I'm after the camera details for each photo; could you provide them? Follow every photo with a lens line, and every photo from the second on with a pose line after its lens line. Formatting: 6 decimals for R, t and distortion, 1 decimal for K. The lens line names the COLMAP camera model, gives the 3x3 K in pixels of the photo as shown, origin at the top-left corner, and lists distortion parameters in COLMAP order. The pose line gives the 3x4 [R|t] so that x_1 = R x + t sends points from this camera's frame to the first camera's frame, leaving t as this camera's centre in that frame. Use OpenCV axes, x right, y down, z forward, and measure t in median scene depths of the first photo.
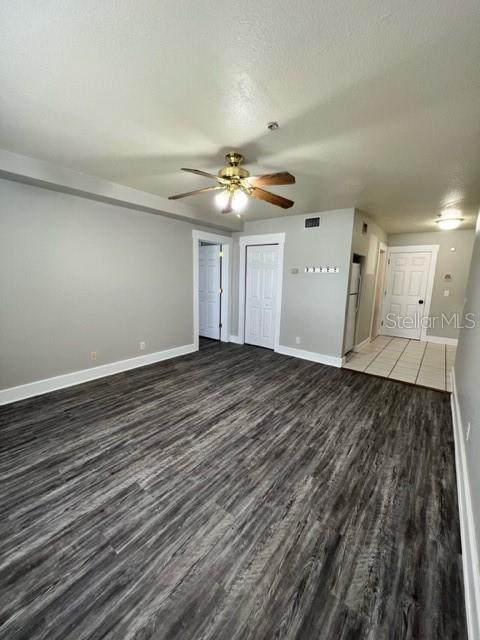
lens RADIAL K [[255.7, 0, 240.0], [0, 255.7, 320.0], [0, 0, 1]] dist [-0.002089, -0.000154]
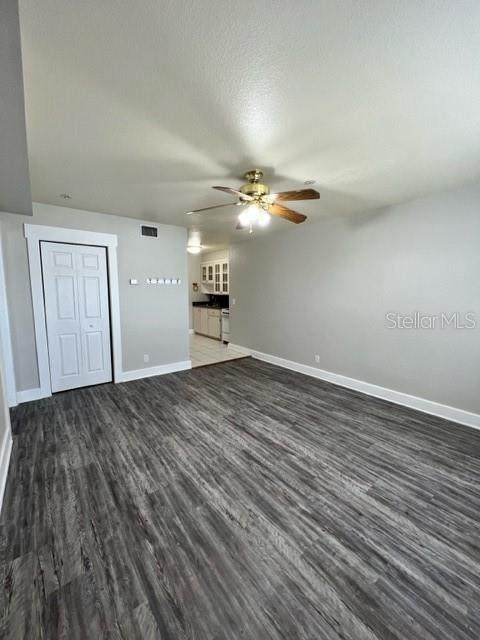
lens RADIAL K [[252.3, 0, 241.6], [0, 252.3, 325.0], [0, 0, 1]] dist [-0.002607, 0.000051]
pose [[0.232309, -0.158188, 0.959692, -1.021685], [0.163118, 0.979048, 0.121893, -0.172574], [-0.958867, 0.128226, 0.253245, 0.832714]]
